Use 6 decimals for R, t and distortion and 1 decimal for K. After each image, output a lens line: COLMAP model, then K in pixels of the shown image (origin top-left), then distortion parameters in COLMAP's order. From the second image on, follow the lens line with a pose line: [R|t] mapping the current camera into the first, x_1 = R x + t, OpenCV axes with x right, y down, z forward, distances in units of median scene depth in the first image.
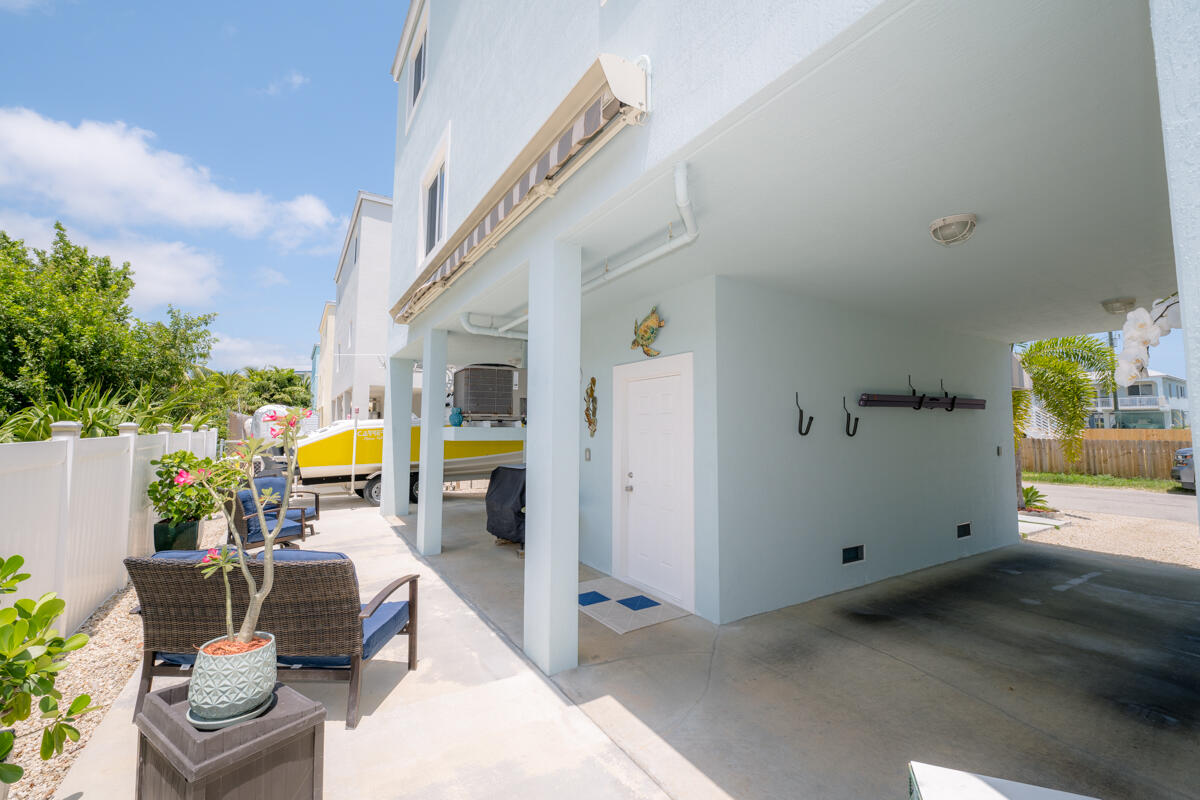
lens RADIAL K [[488.1, 0, 601.9], [0, 488.1, 397.8], [0, 0, 1]] dist [-0.007658, -0.000500]
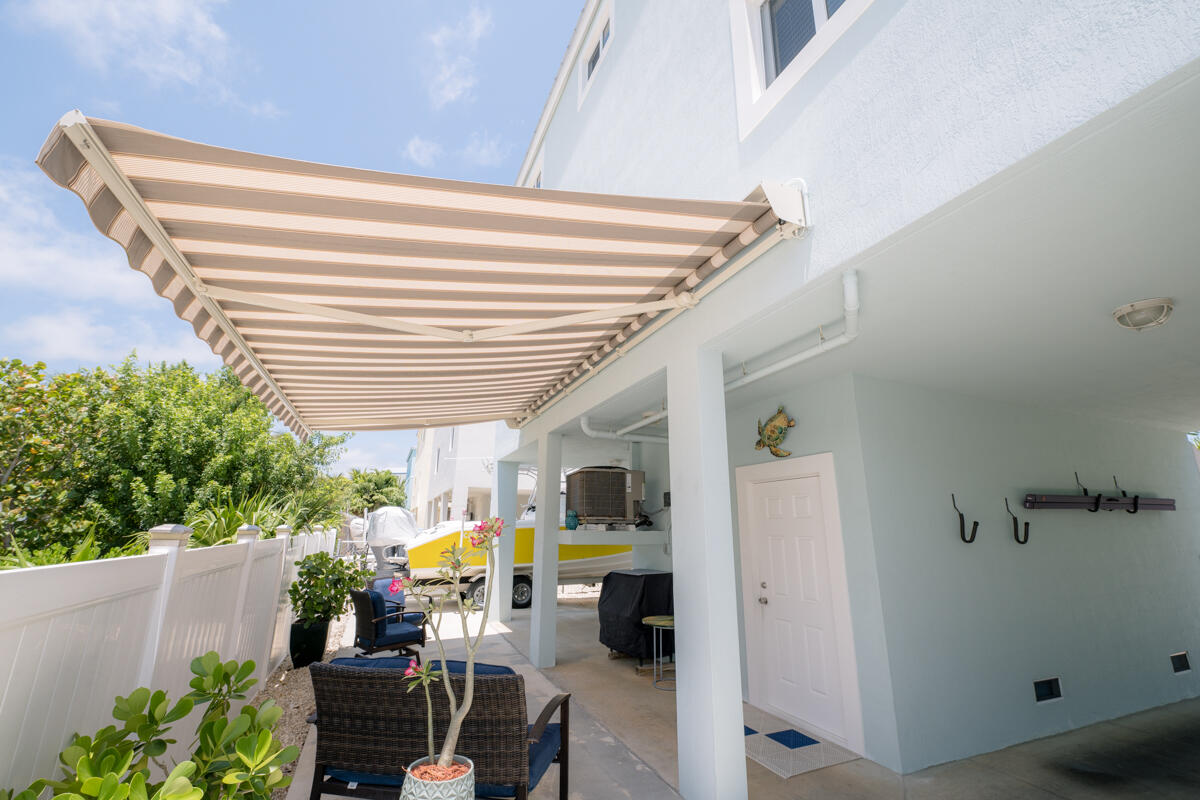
lens RADIAL K [[488.1, 0, 600.2], [0, 488.1, 407.4], [0, 0, 1]] dist [-0.007658, -0.000500]
pose [[0.988308, -0.032663, -0.148933, -0.106198], [0.005342, 0.983603, -0.180268, -0.009822], [0.152379, 0.177364, 0.972277, -0.008829]]
